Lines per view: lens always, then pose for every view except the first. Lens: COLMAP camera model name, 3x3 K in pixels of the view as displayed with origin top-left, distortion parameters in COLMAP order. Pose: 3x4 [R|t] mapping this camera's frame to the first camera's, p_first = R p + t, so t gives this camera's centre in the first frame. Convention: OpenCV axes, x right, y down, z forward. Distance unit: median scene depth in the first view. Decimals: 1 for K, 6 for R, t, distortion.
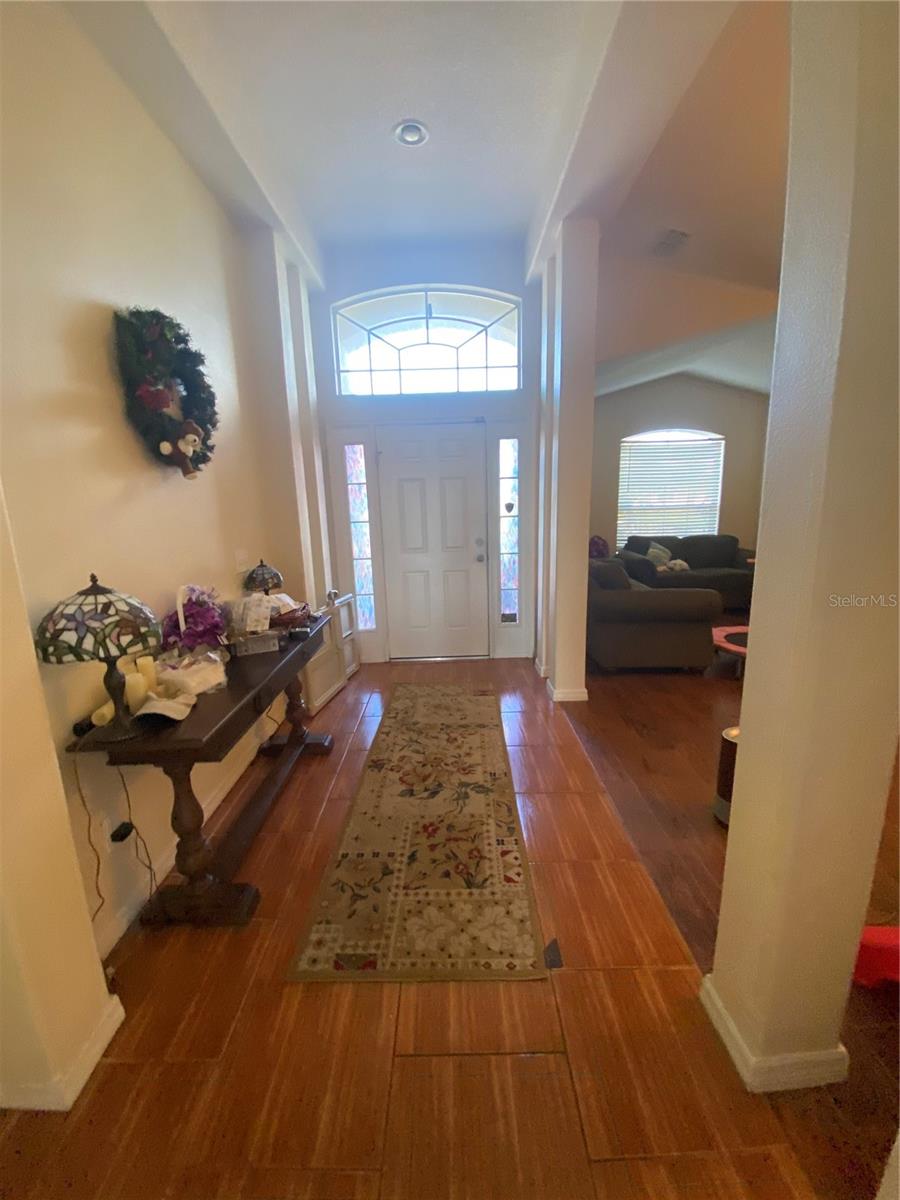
lens RADIAL K [[486.4, 0, 446.6], [0, 486.4, 612.4], [0, 0, 1]] dist [-0.016423, -0.002830]
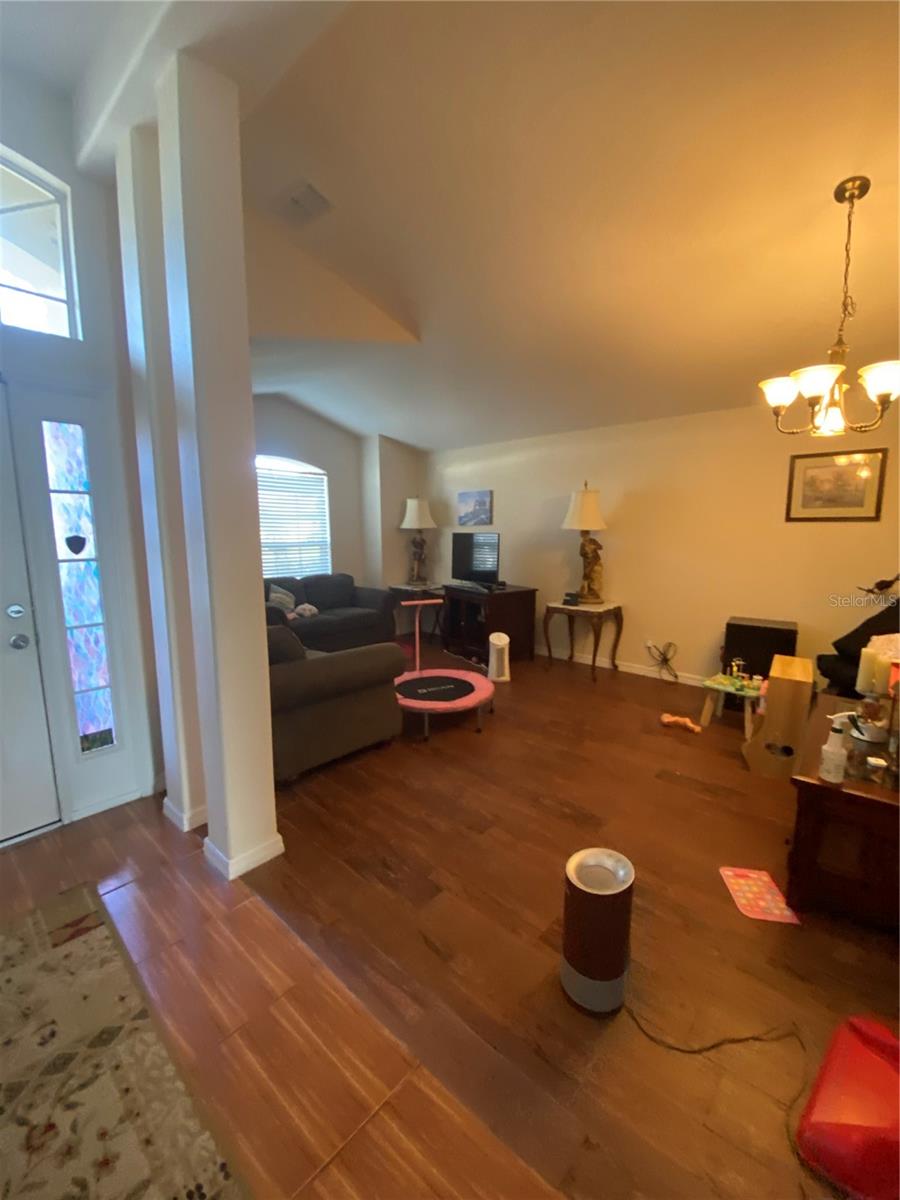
lens RADIAL K [[486.4, 0, 460.9], [0, 486.4, 605.9], [0, 0, 1]] dist [-0.016423, -0.002830]
pose [[0.639135, -0.078243, 0.765105, -0.015024], [0.137966, 0.990338, -0.013974, -0.077379], [-0.756619, 0.114490, 0.643754, 0.319903]]
